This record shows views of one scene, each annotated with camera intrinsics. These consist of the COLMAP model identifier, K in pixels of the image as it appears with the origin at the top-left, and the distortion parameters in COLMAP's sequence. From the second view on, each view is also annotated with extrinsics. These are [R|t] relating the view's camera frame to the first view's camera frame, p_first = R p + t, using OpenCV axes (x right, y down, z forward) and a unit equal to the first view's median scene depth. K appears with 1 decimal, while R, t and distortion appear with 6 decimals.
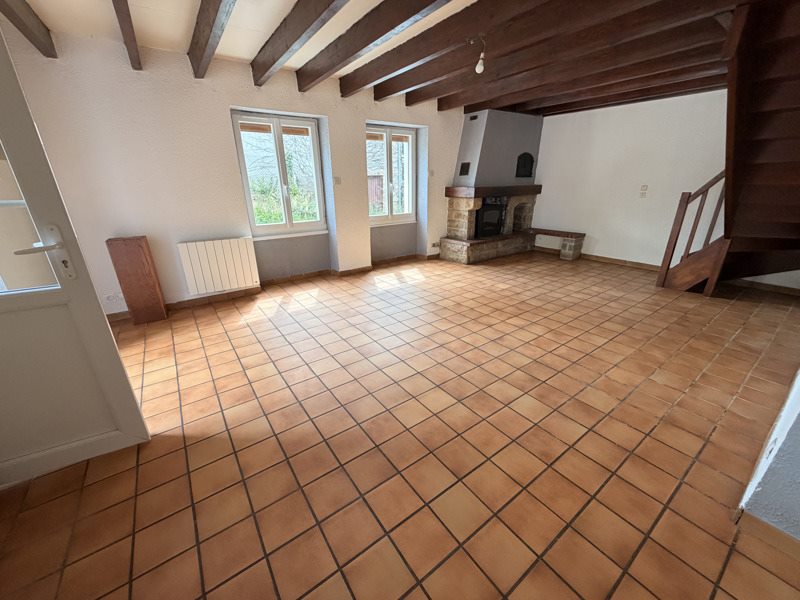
lens RADIAL K [[319.9, 0, 395.9], [0, 319.9, 298.4], [0, 0, 1]] dist [0.001813, -0.000732]
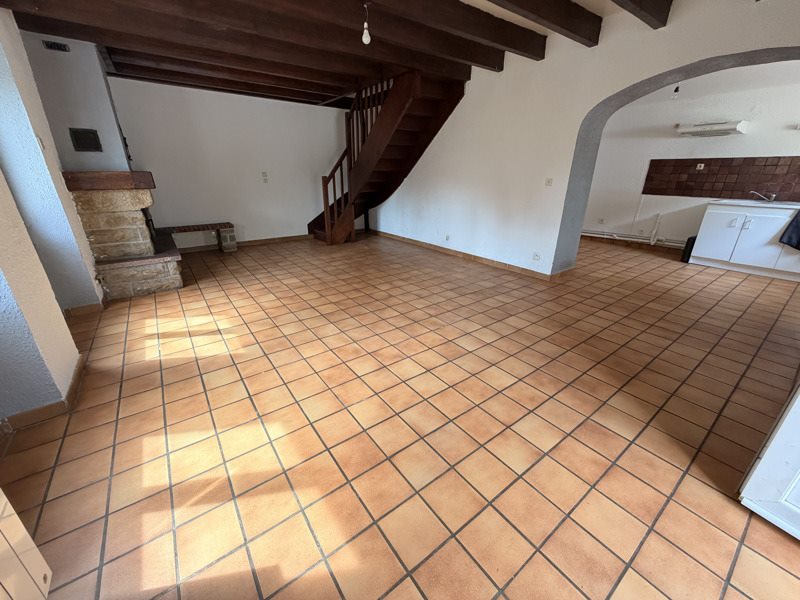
lens RADIAL K [[319.9, 0, 395.8], [0, 319.9, 301.6], [0, 0, 1]] dist [0.001813, -0.000732]
pose [[-0.014227, -0.362825, 0.931749, -0.613375], [0.343249, 0.873445, 0.345362, -0.226581], [-0.939137, 0.324735, 0.112113, 0.722274]]
